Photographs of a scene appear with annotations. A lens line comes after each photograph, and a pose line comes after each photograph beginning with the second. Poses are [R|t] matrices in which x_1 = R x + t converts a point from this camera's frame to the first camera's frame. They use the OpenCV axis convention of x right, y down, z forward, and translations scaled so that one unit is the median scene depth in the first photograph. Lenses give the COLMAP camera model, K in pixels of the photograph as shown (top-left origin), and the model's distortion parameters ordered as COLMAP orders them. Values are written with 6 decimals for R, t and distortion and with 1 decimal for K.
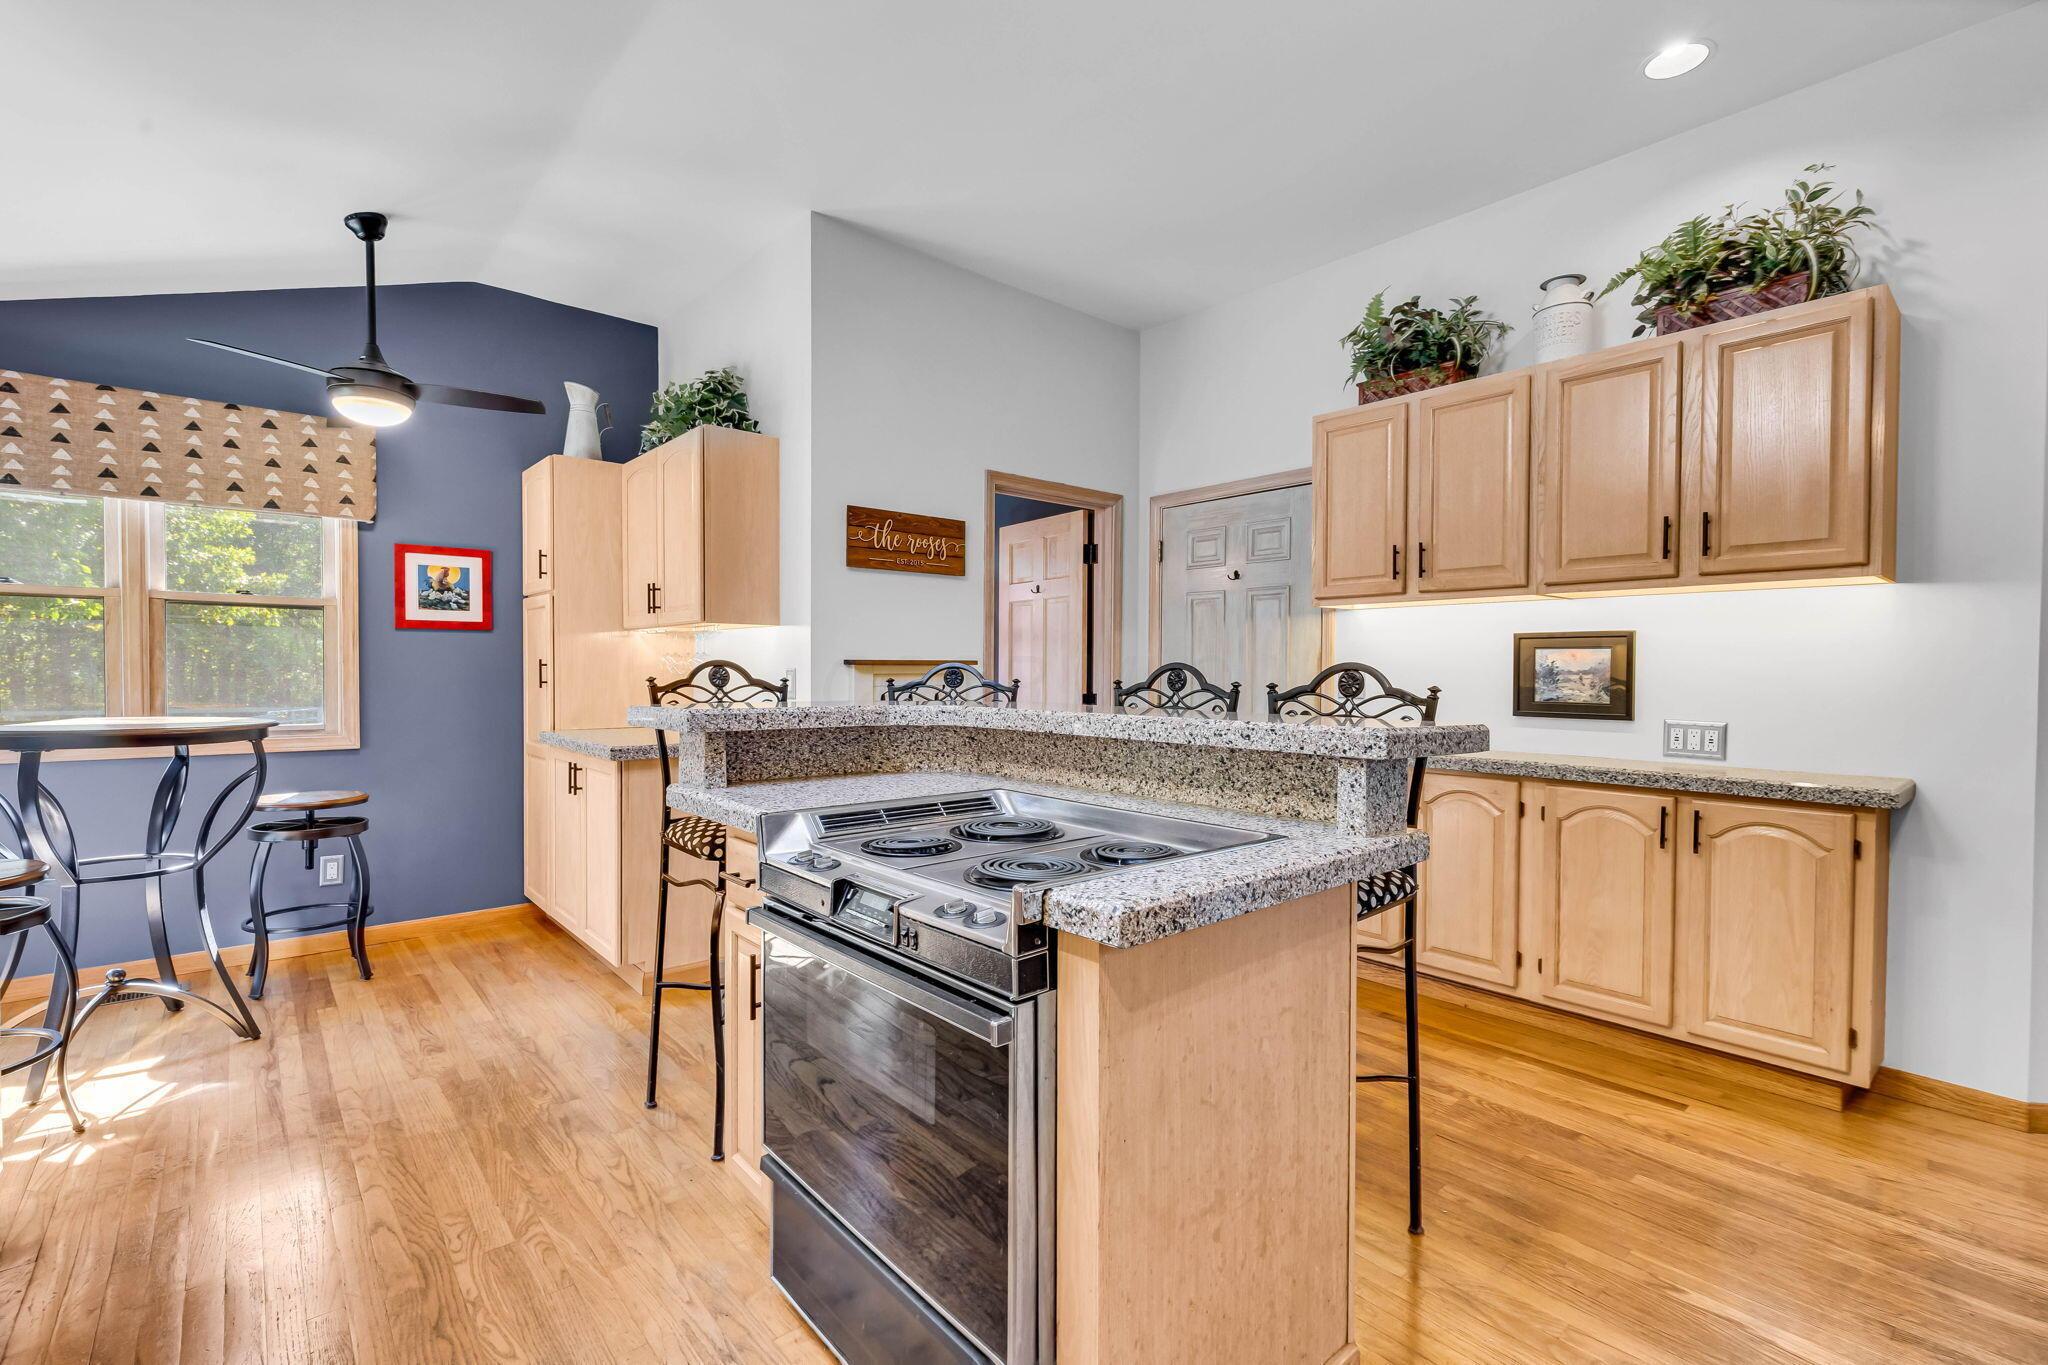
lens RADIAL K [[916.9, 0, 1024.0], [0, 916.9, 682.5], [0, 0, 1]] dist [0.001214, -0.000171]
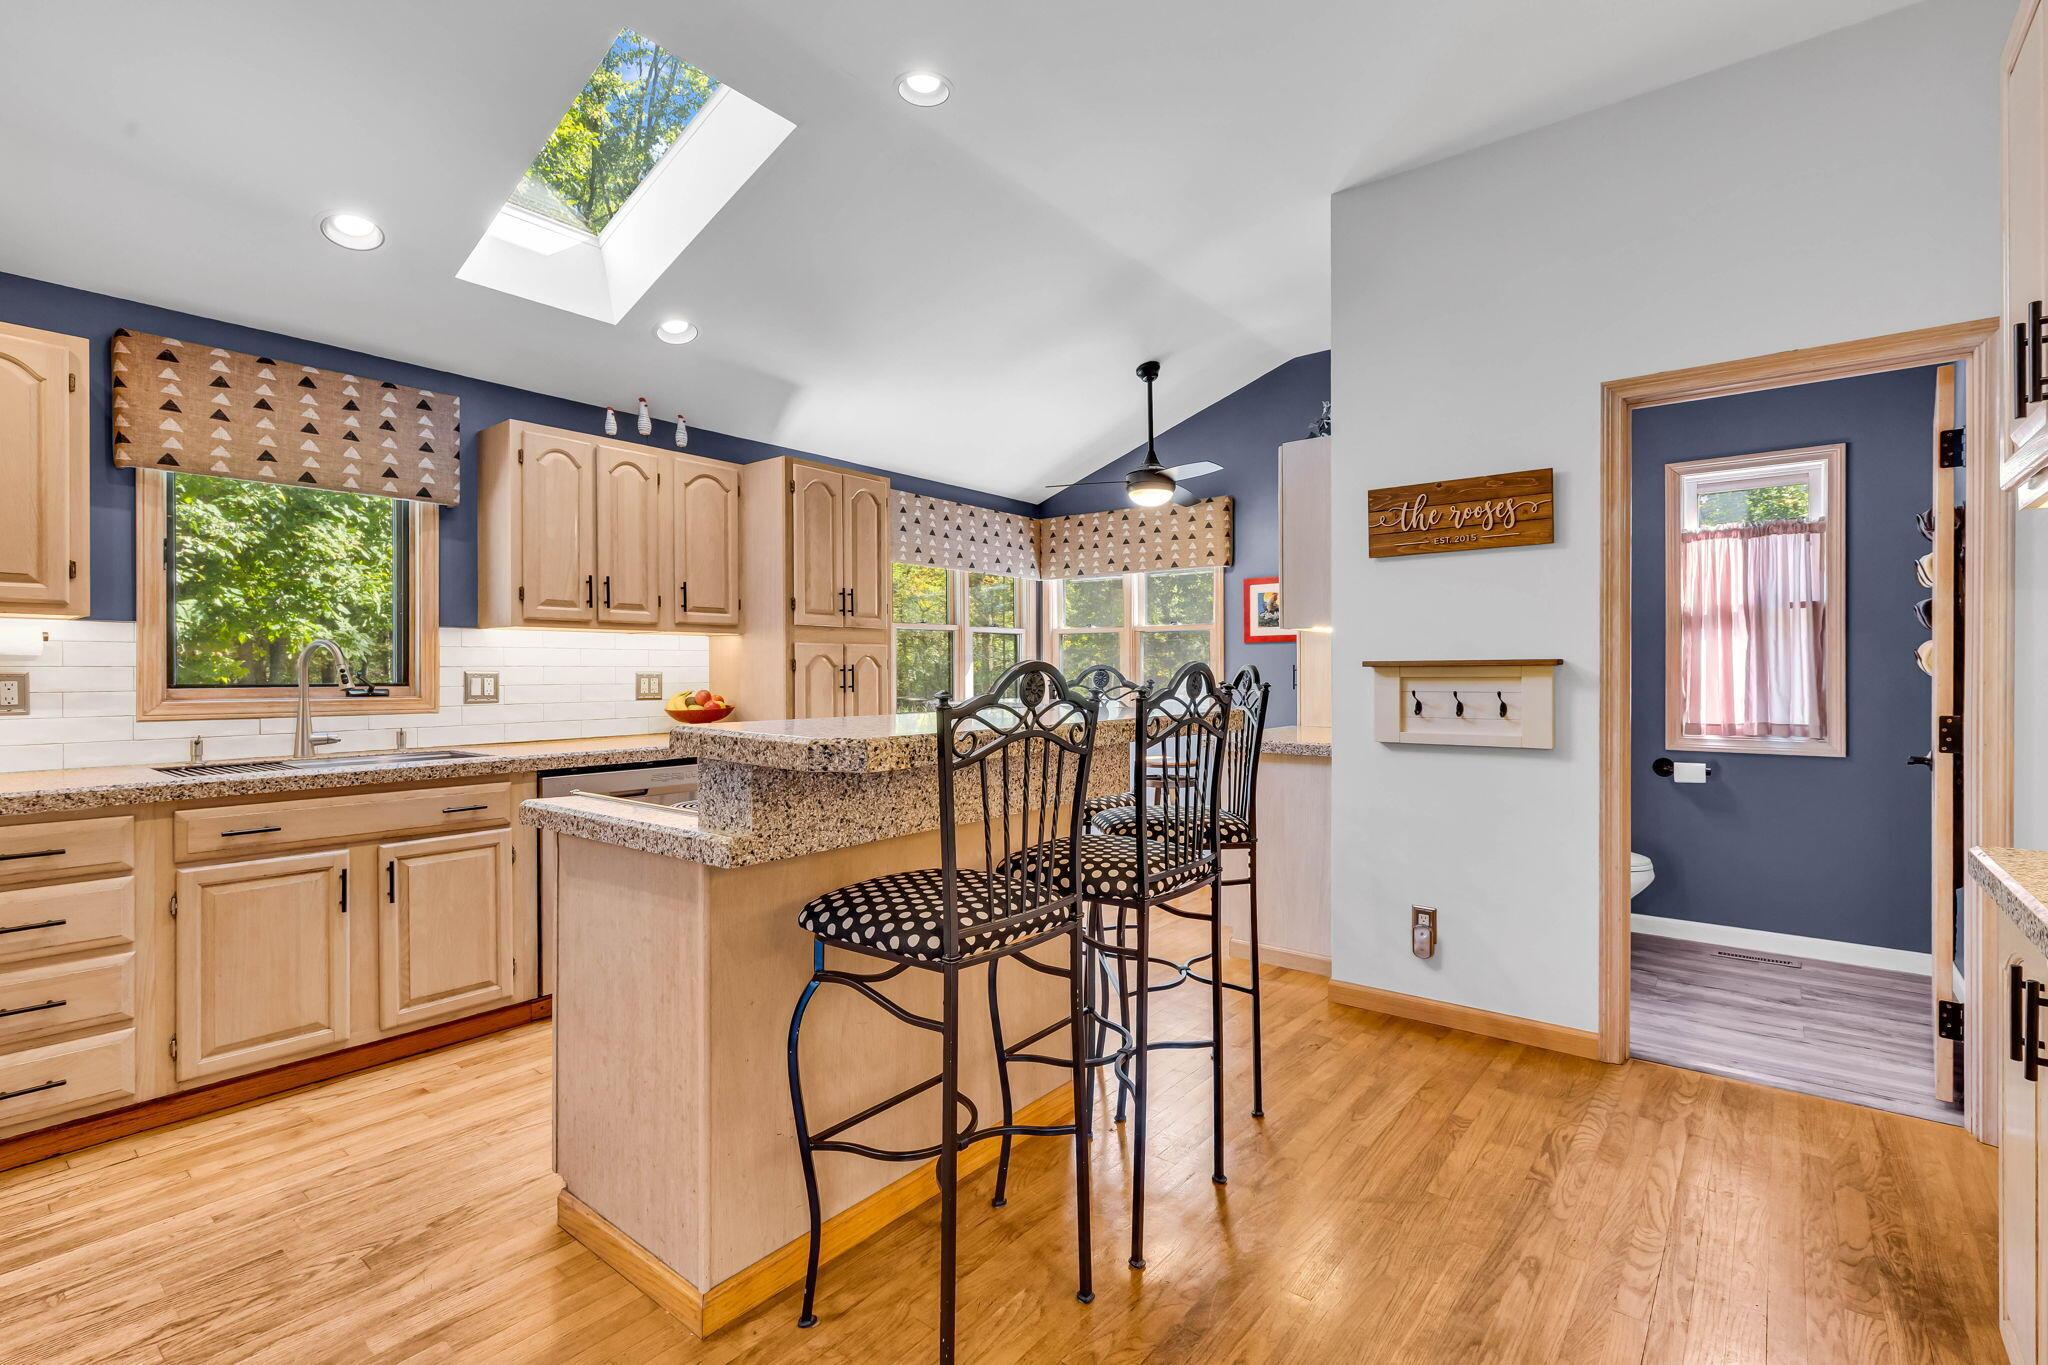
lens RADIAL K [[916.9, 0, 1024.0], [0, 916.9, 682.5], [0, 0, 1]] dist [0.001214, -0.000171]
pose [[0.184513, 0.004960, -0.982818, 0.582250], [-0.009970, 0.999945, 0.003175, -0.002867], [0.982779, 0.009213, 0.184552, 0.456365]]
